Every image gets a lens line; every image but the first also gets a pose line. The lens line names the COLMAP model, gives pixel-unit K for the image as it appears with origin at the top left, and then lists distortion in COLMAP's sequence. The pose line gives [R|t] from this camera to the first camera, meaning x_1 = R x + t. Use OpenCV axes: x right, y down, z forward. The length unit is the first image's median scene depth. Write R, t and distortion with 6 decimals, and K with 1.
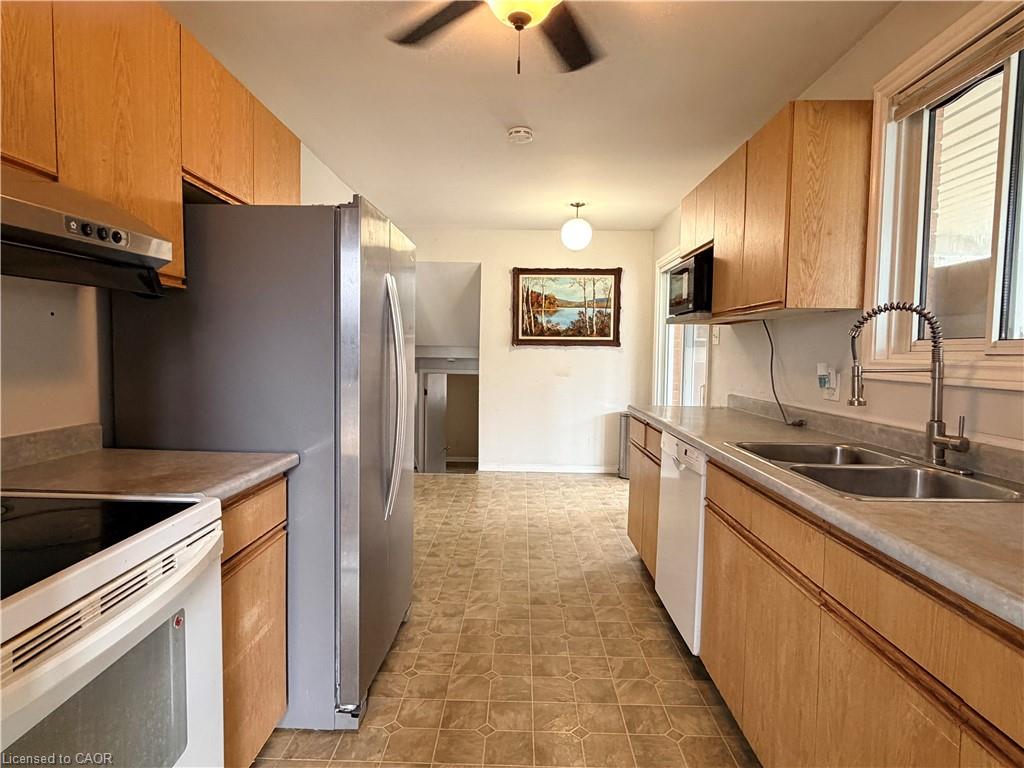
lens RADIAL K [[559.9, 0, 508.5], [0, 559.9, 379.1], [0, 0, 1]] dist [0.000409, -0.003219]
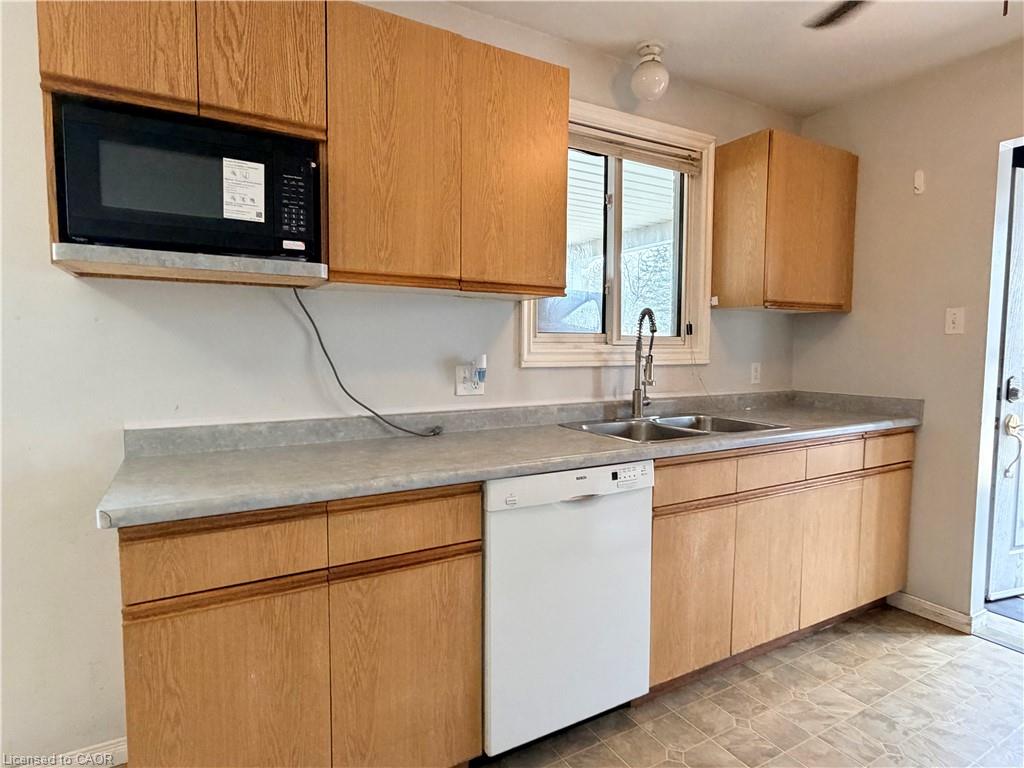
lens RADIAL K [[559.9, 0, 509.6], [0, 559.9, 382.1], [0, 0, 1]] dist [0.000409, -0.003219]
pose [[-0.511359, -0.069384, 0.856562, -0.152707], [0.033282, 0.994389, 0.100417, -0.046691], [-0.858723, 0.079857, -0.506180, 0.892990]]
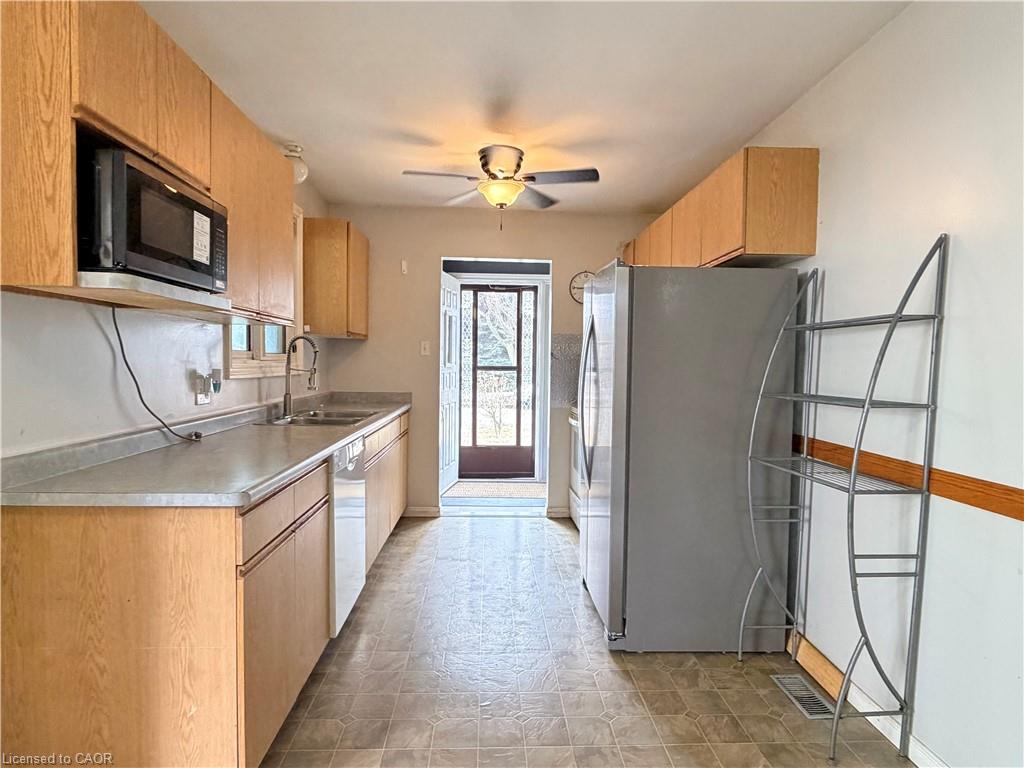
lens RADIAL K [[559.9, 0, 513.0], [0, 559.9, 381.3], [0, 0, 1]] dist [0.000409, -0.003219]
pose [[-0.997833, -0.021808, -0.062077, 0.164233], [-0.027084, 0.995974, 0.085457, -0.087987], [0.059963, 0.086953, -0.994406, 1.609808]]
